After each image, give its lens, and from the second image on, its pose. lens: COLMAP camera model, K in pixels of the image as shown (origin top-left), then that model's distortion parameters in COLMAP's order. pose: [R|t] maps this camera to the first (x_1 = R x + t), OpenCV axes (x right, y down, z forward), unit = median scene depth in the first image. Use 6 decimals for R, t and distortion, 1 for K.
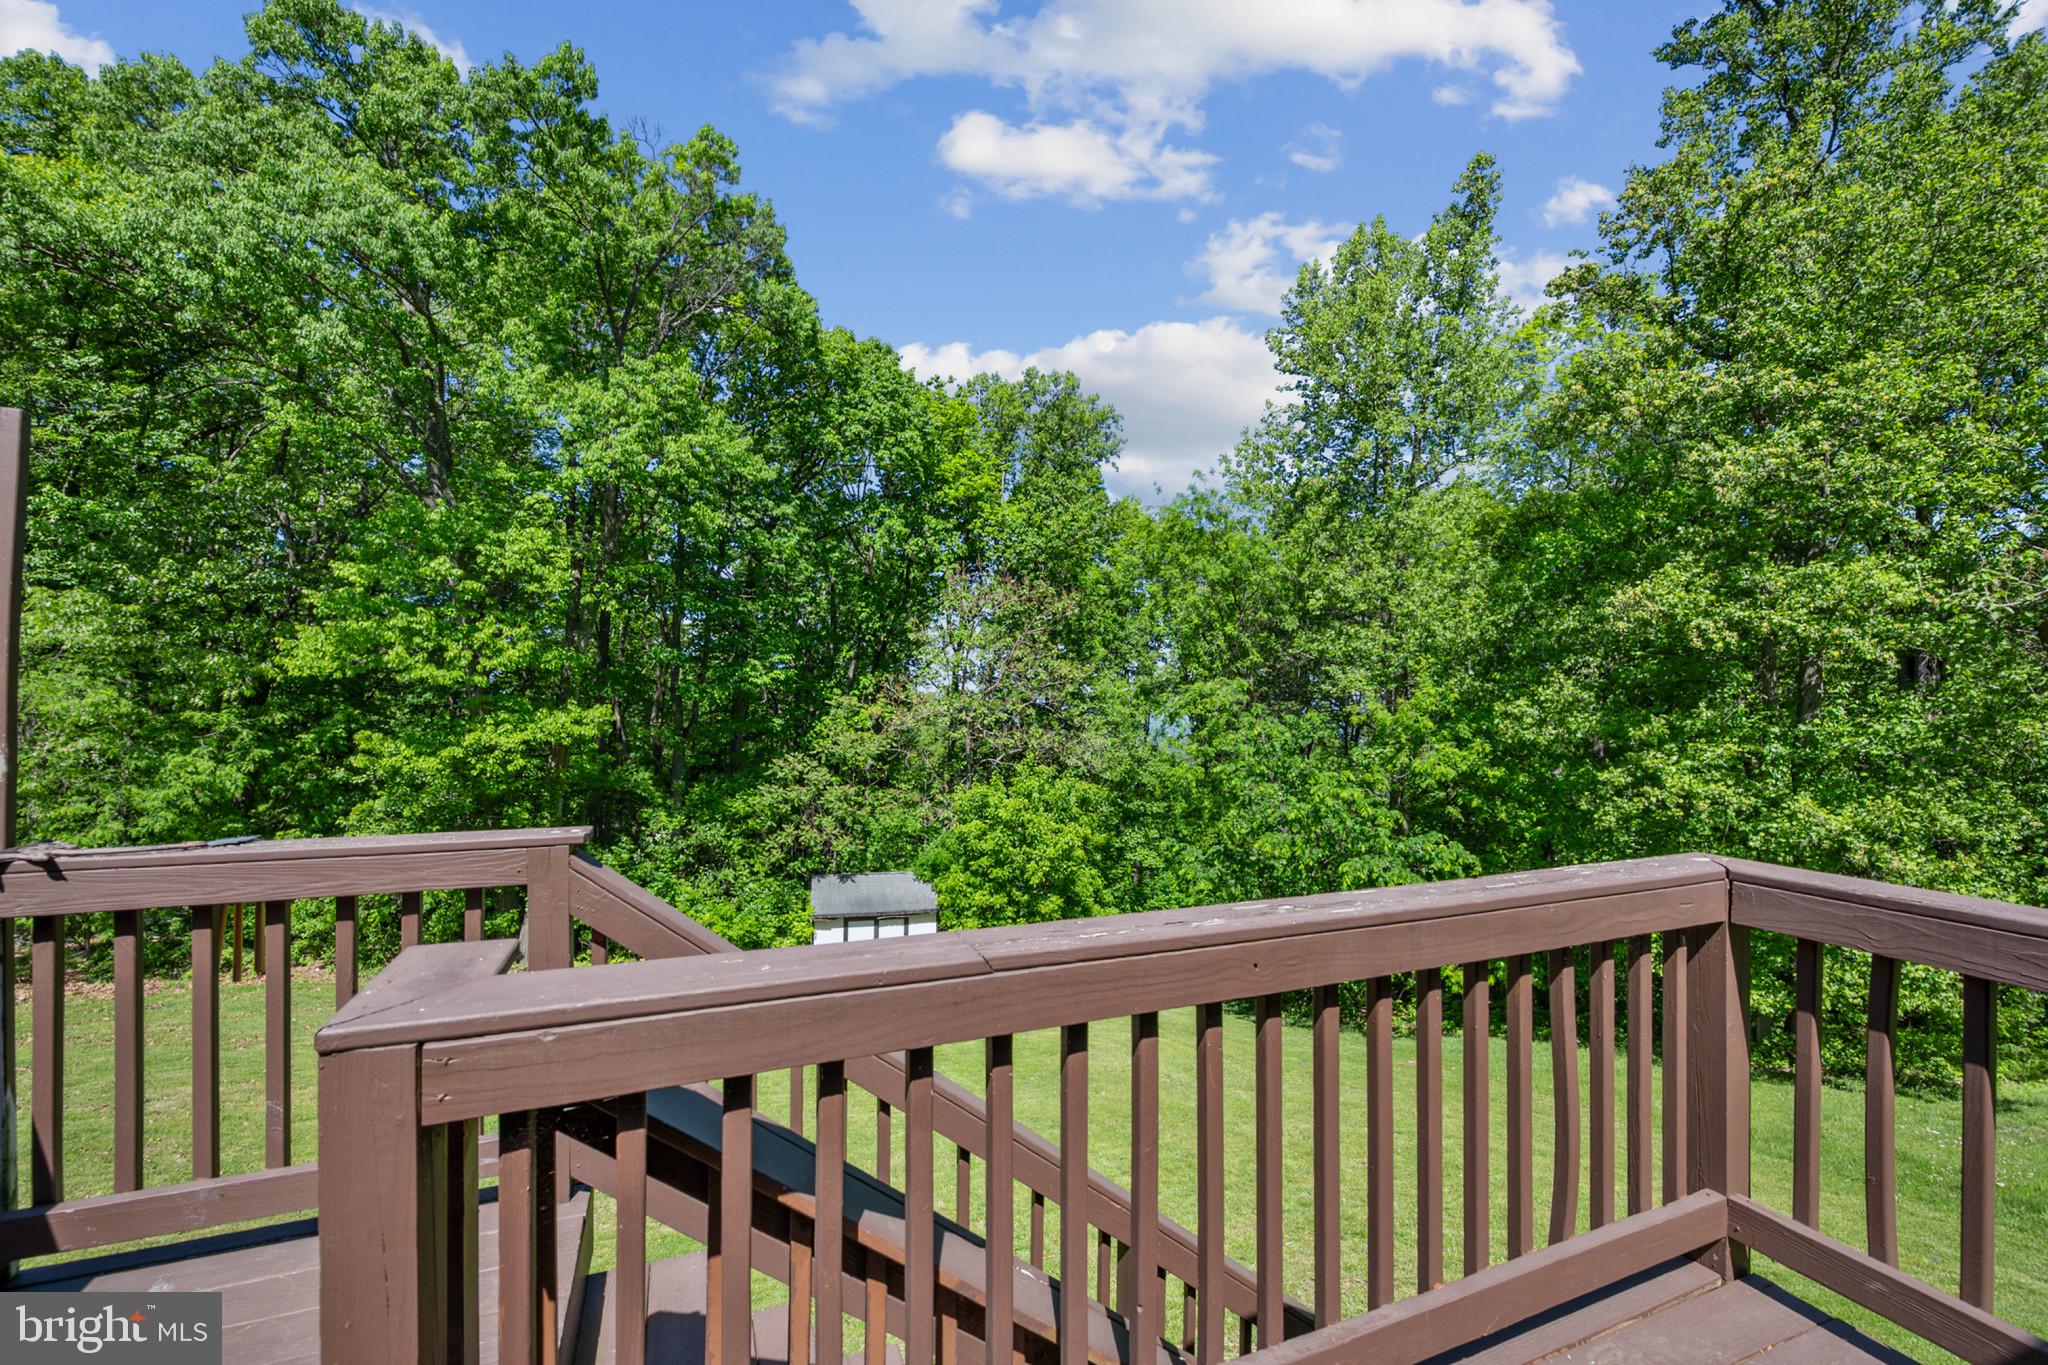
lens RADIAL K [[820.3, 0, 1019.2], [0, 820.3, 703.8], [0, 0, 1]] dist [-0.001010, -0.000083]
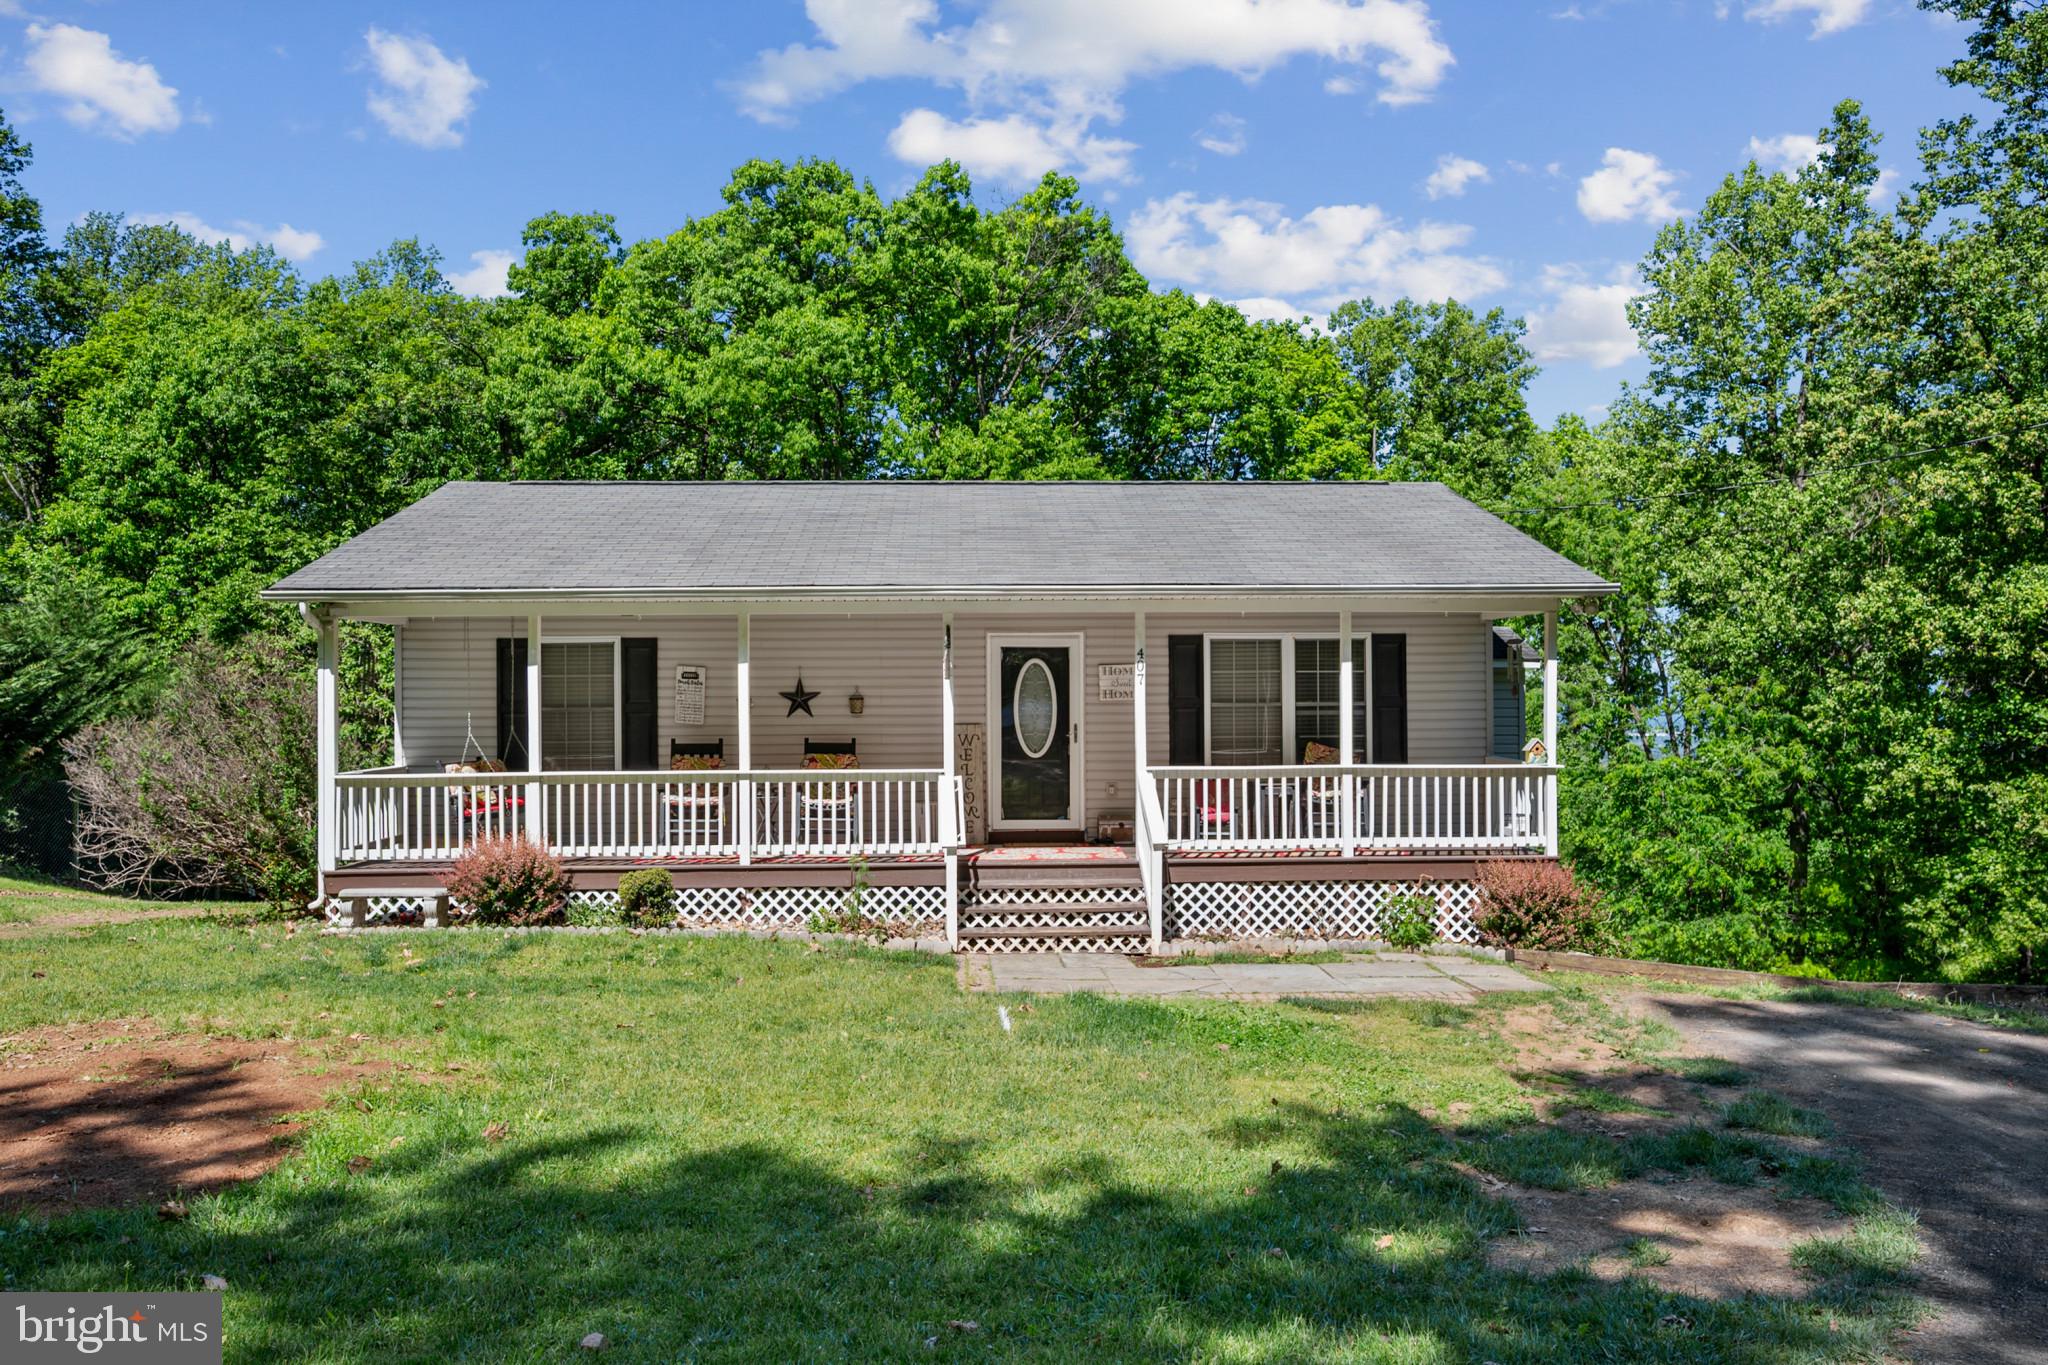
lens RADIAL K [[1508.0, 0, 1024.0], [0, 1508.0, 682.5], [0, 0, 1]] dist [-0.006883, -0.002522]
pose [[0.947641, -0.024834, -0.318371, 0.207717], [0.020848, 0.999656, -0.015922, -0.009815], [0.318657, 0.008451, 0.947833, -0.930278]]
